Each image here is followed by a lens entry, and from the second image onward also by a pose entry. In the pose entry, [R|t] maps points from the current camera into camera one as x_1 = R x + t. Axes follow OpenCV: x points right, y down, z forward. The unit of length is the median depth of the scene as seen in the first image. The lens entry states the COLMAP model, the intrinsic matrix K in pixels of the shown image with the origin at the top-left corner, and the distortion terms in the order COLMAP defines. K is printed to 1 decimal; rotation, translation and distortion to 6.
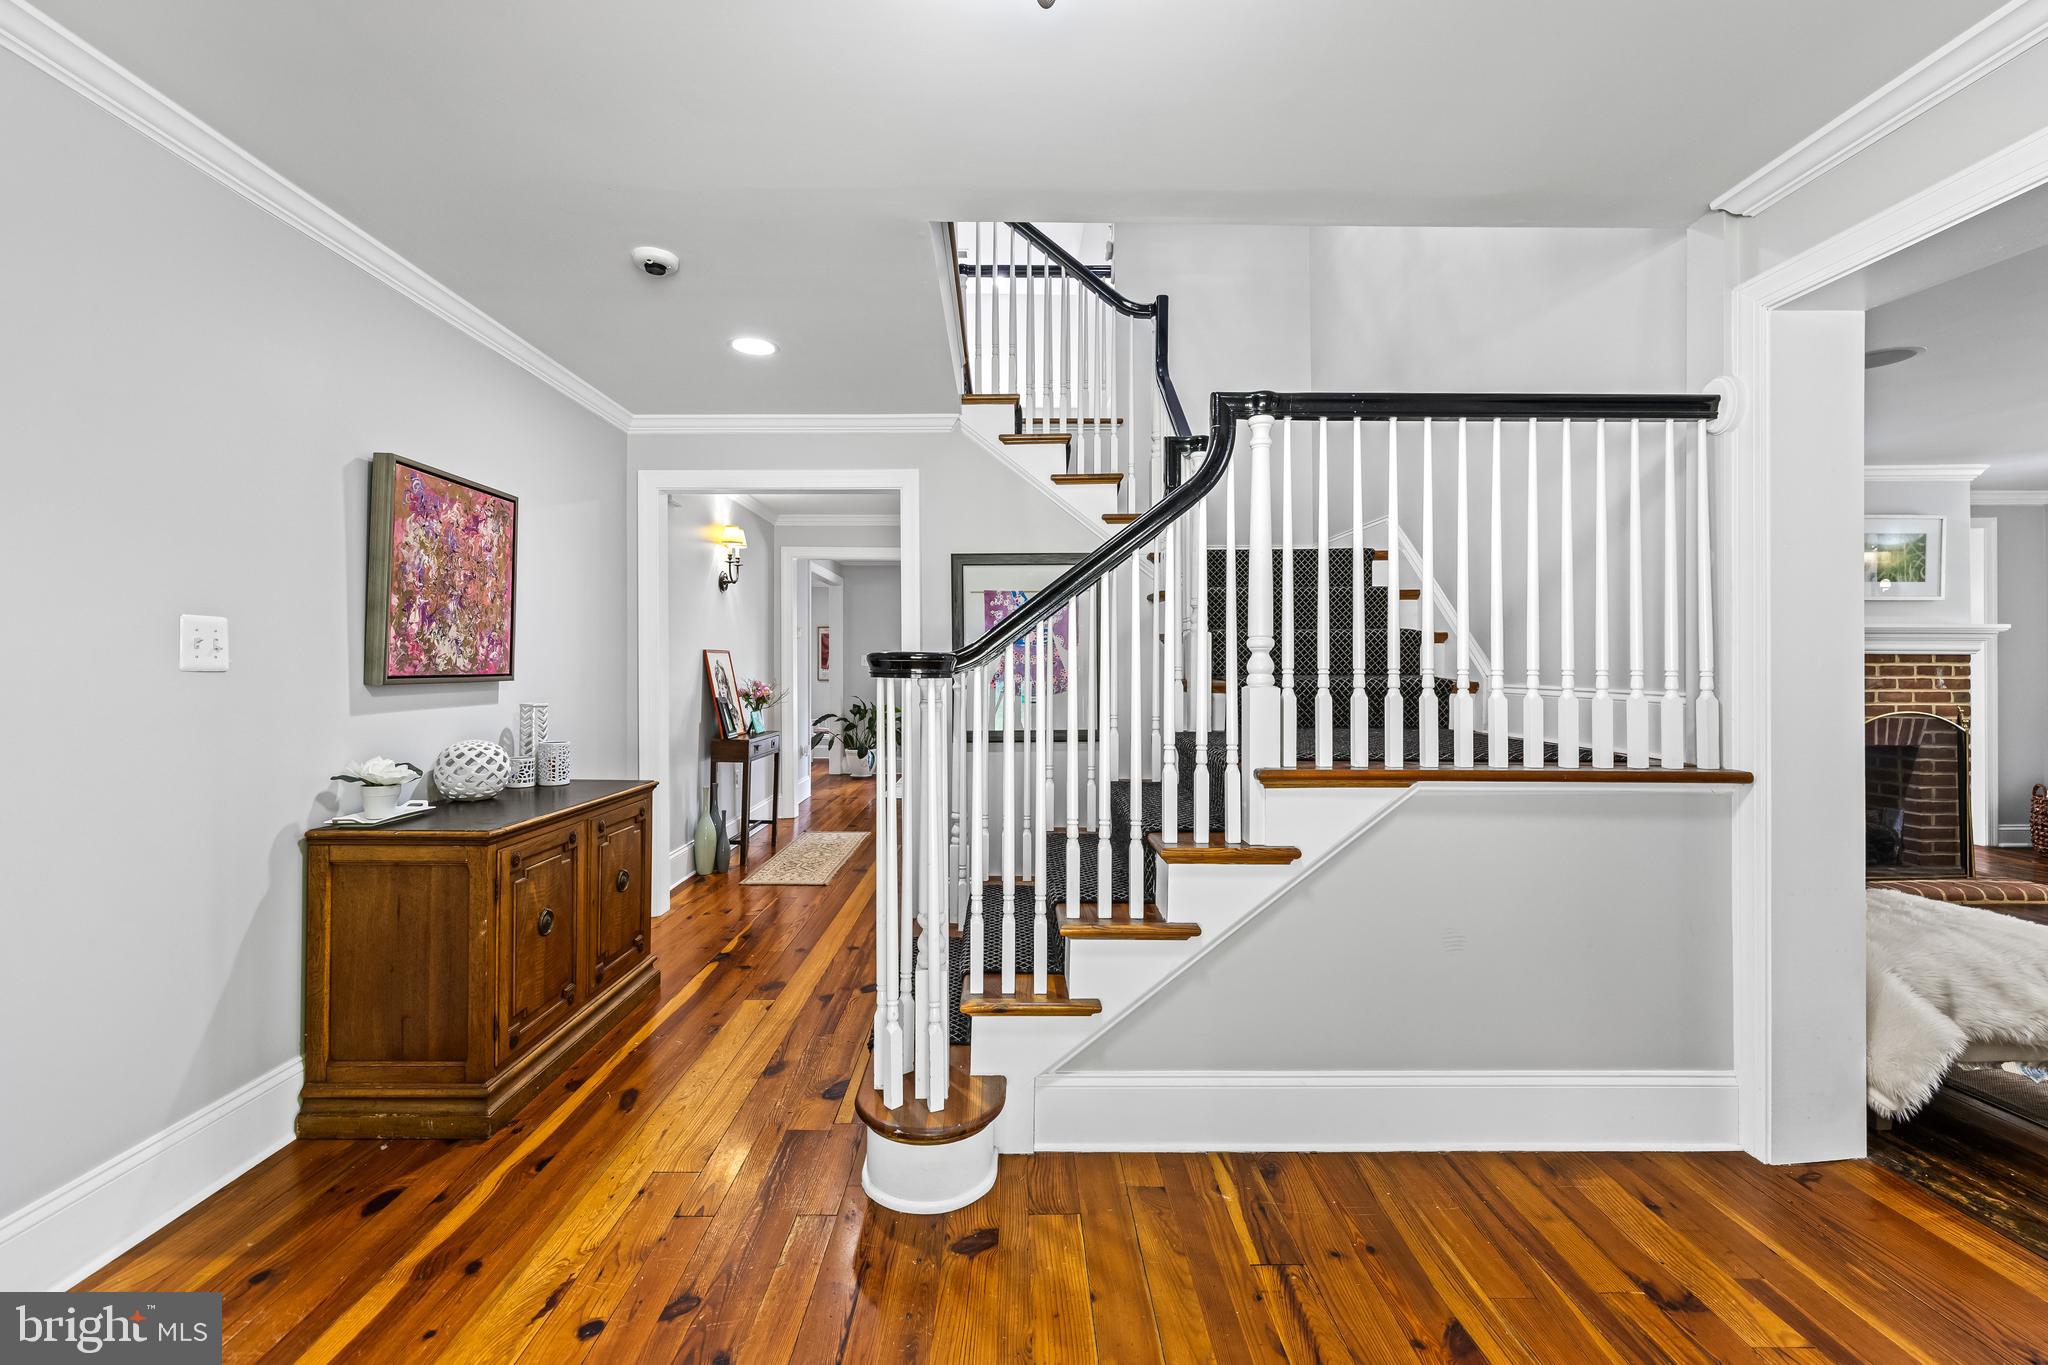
lens RADIAL K [[861.5, 0, 1031.7], [0, 861.5, 674.1], [0, 0, 1]] dist [-0.008689, 0.003136]
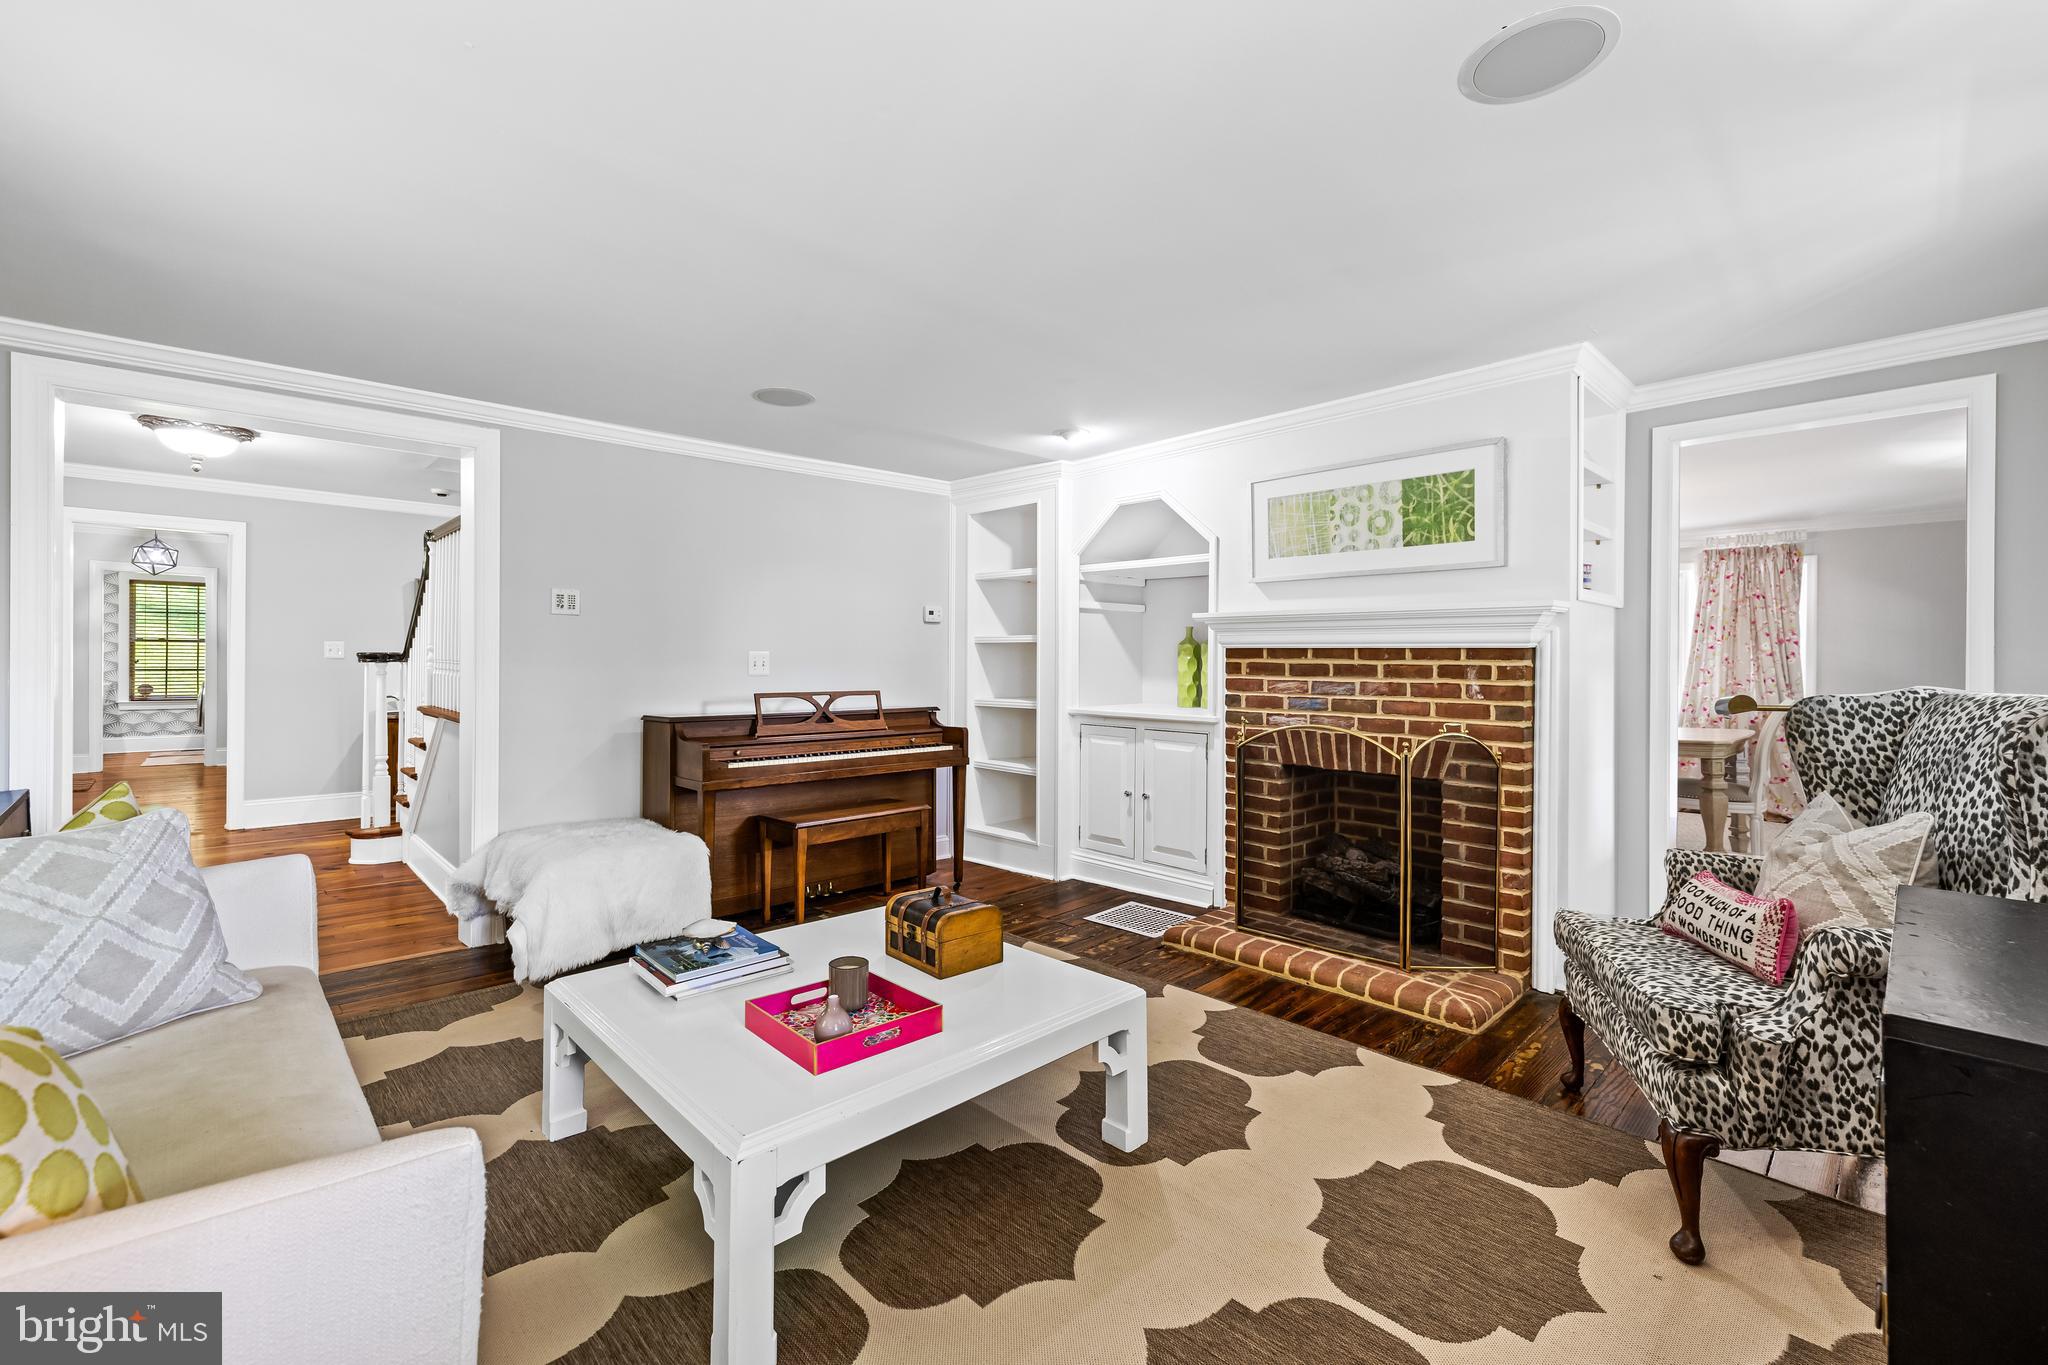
lens RADIAL K [[861.5, 0, 1019.6], [0, 861.5, 661.4], [0, 0, 1]] dist [-0.008689, 0.003136]
pose [[0.683641, 0.008723, -0.729766, 2.477827], [-0.010842, 0.999940, 0.001796, -0.018480], [0.729738, 0.006684, 0.683694, 0.525574]]
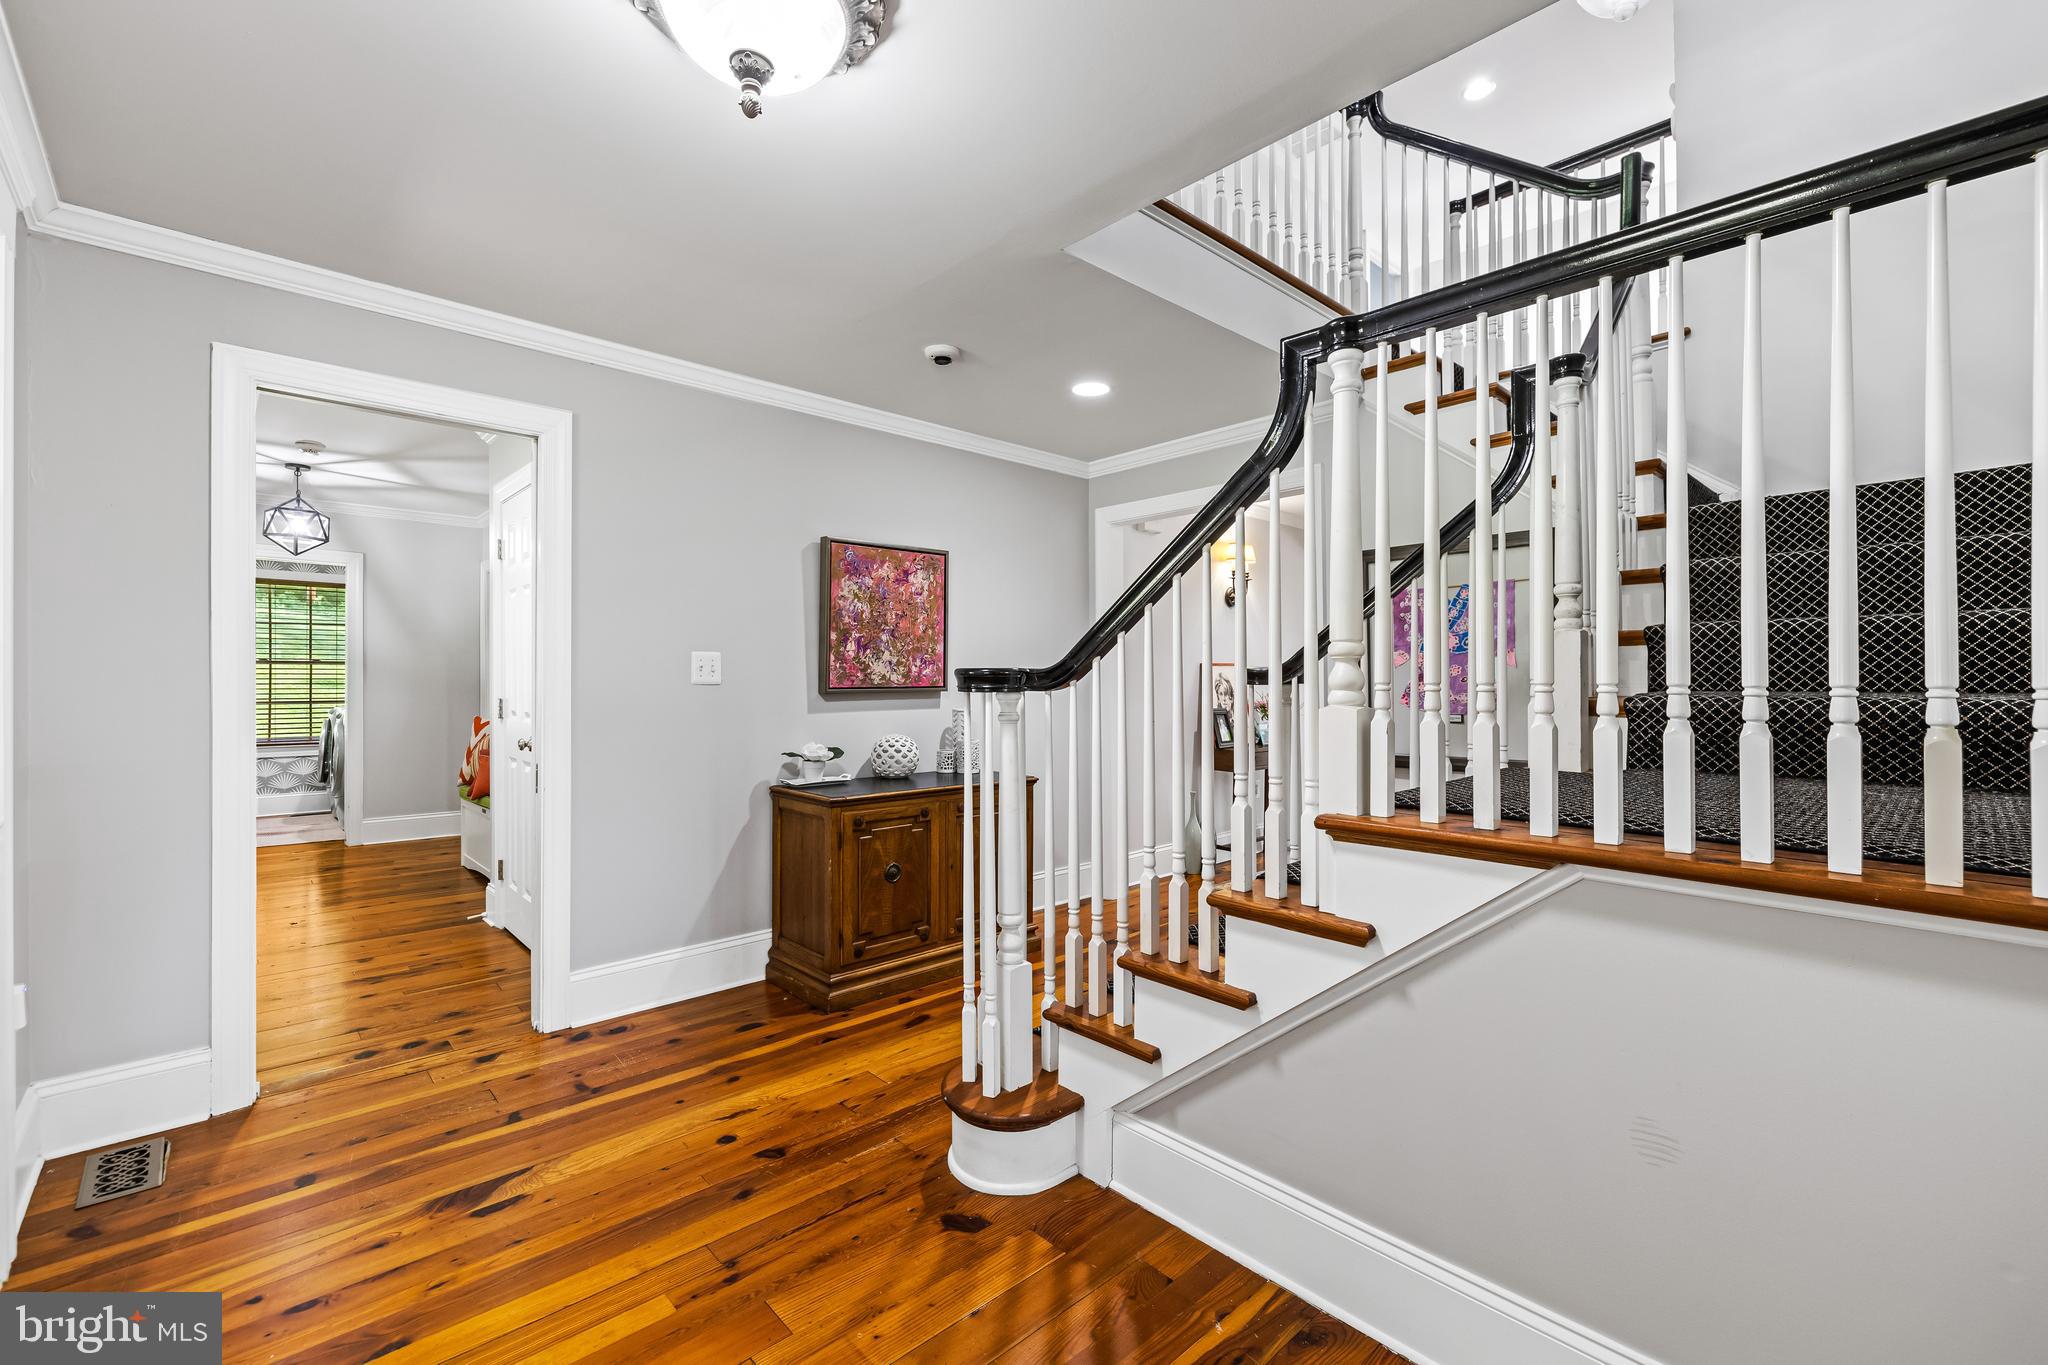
lens RADIAL K [[861.5, 0, 1027.5], [0, 861.5, 688.5], [0, 0, 1]] dist [-0.008689, 0.003136]
pose [[0.679555, 0.007182, -0.733589, 0.552235], [-0.008148, 0.999964, 0.002242, -0.001567], [0.733579, 0.004454, 0.679589, 0.240572]]
